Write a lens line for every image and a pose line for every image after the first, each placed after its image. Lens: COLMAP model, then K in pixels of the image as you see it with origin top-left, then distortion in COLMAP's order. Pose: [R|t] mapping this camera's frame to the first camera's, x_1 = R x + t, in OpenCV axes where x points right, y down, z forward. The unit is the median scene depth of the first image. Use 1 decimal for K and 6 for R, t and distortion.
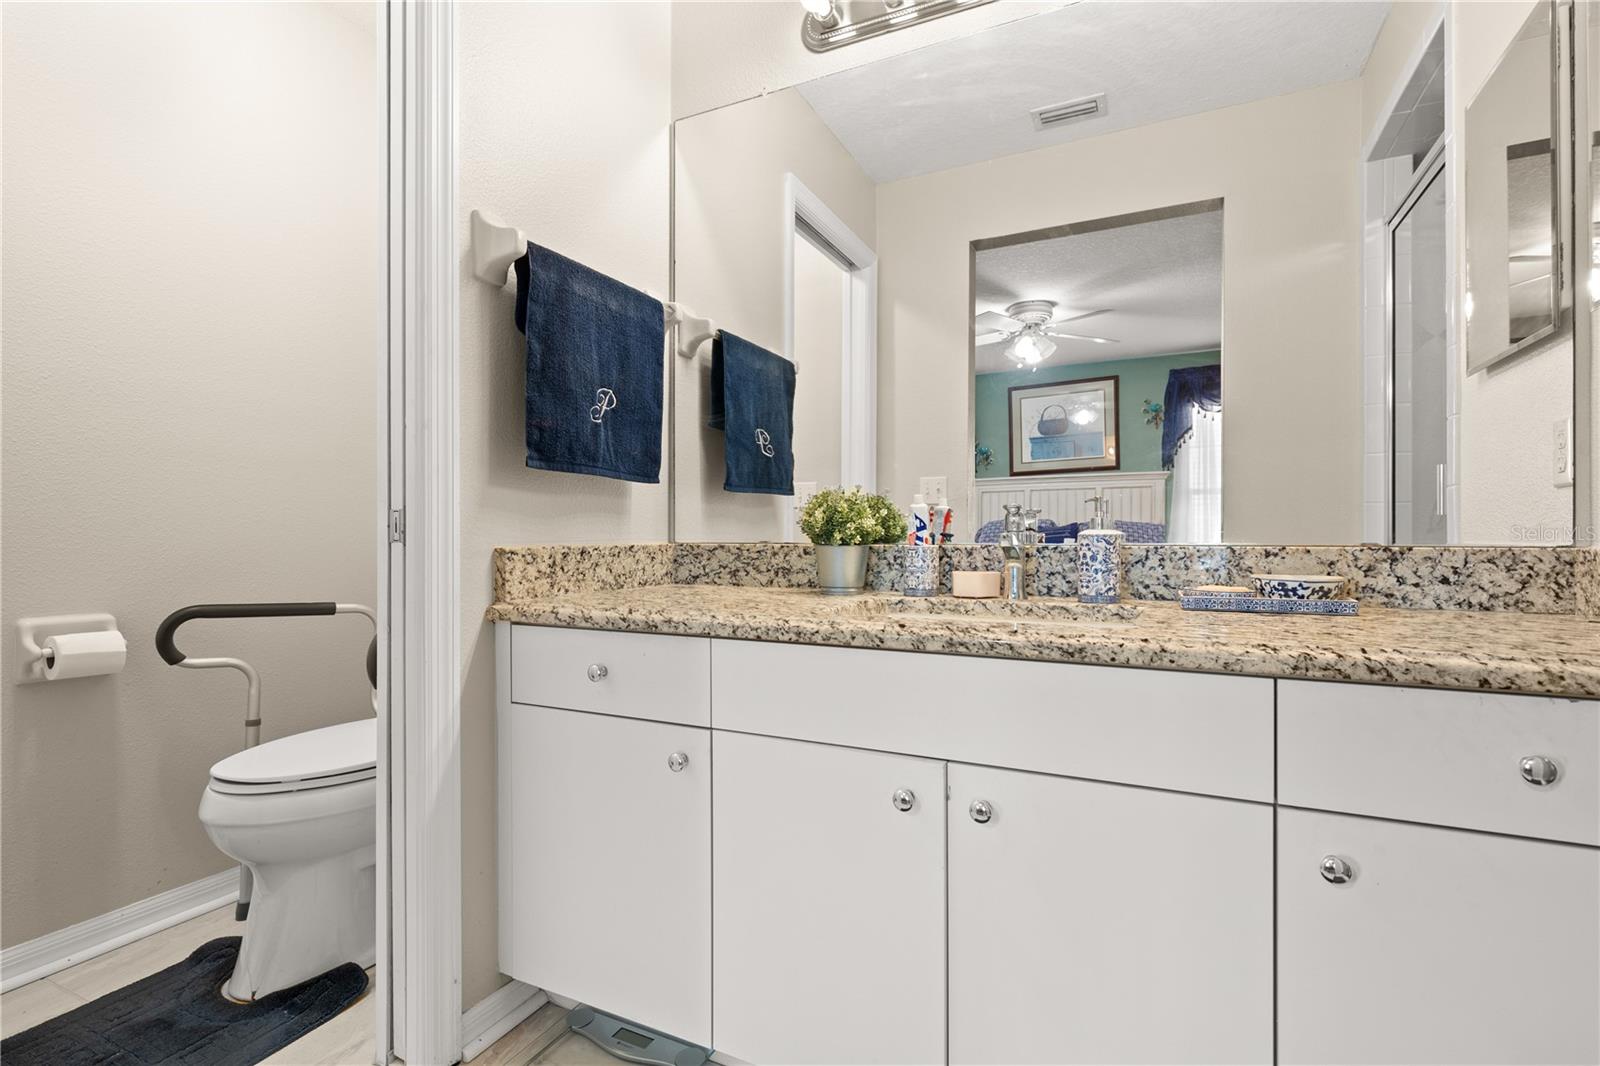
lens RADIAL K [[761.2, 0, 800.5], [0, 761.2, 533.3], [0, 0, 1]] dist [0.001226, -0.002364]
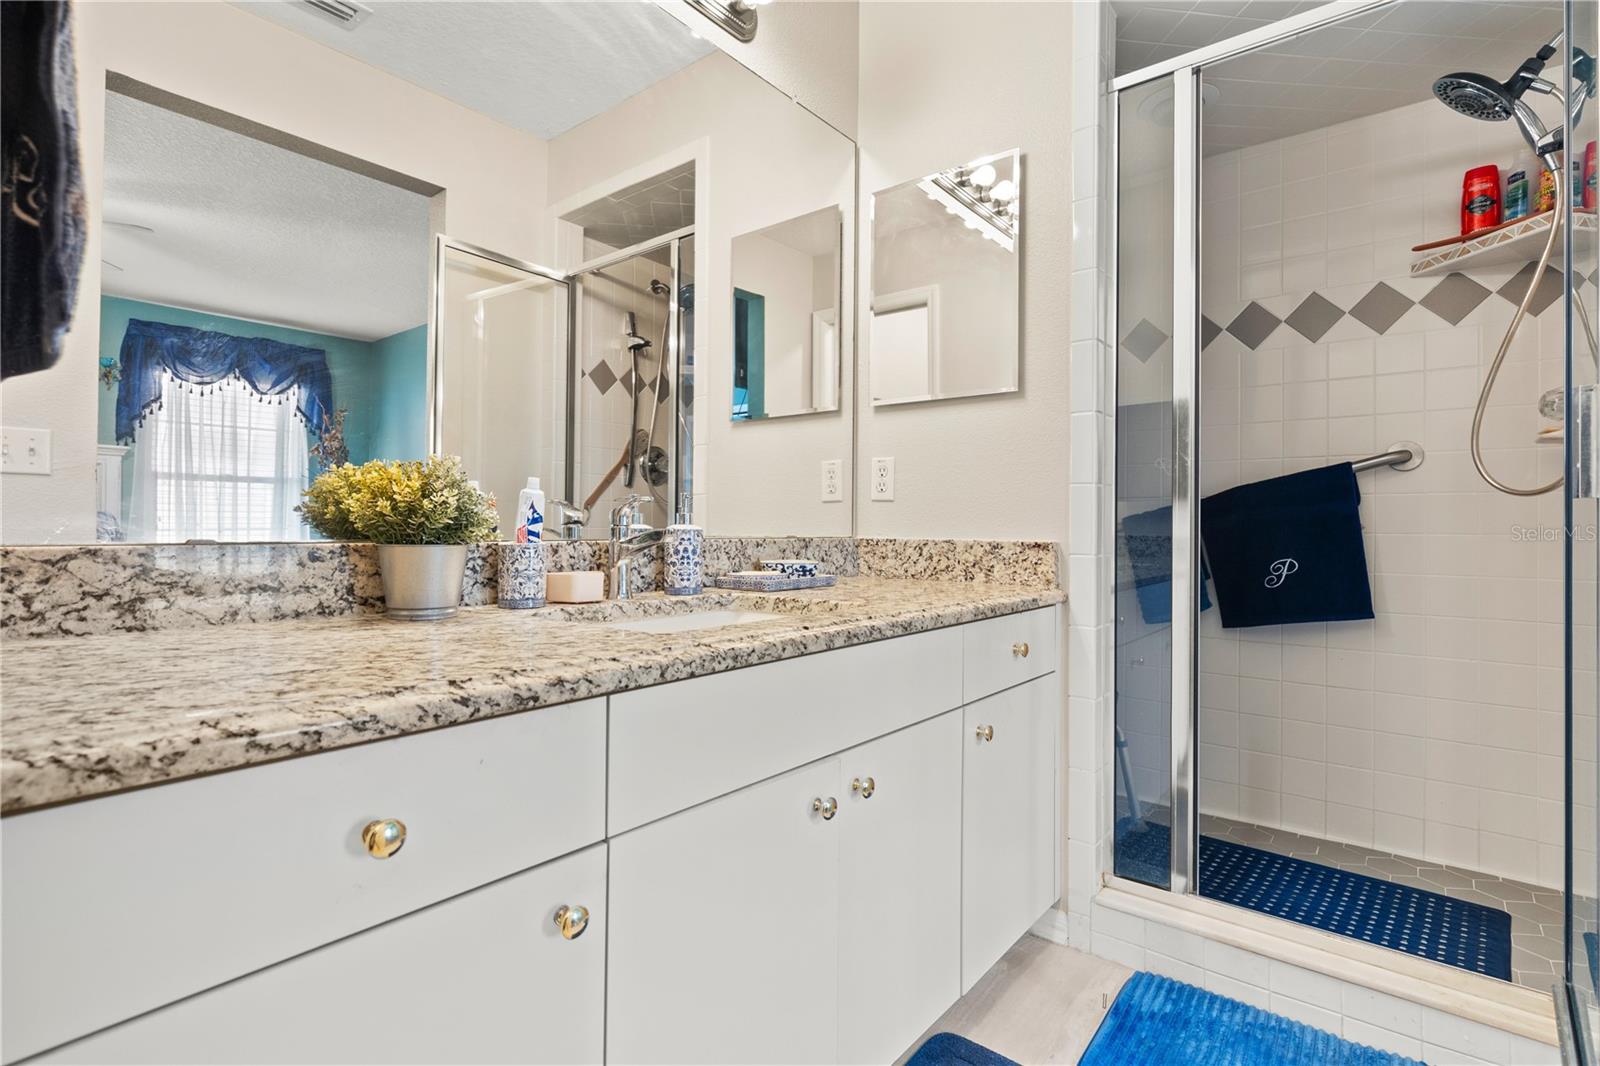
lens RADIAL K [[761.2, 0, 805.0], [0, 761.2, 532.7], [0, 0, 1]] dist [0.001226, -0.002364]
pose [[0.219622, -0.002337, 0.975582, -0.562749], [-0.006927, 0.999968, 0.003955, 0.000894], [-0.975560, -0.007627, 0.219599, 0.575195]]
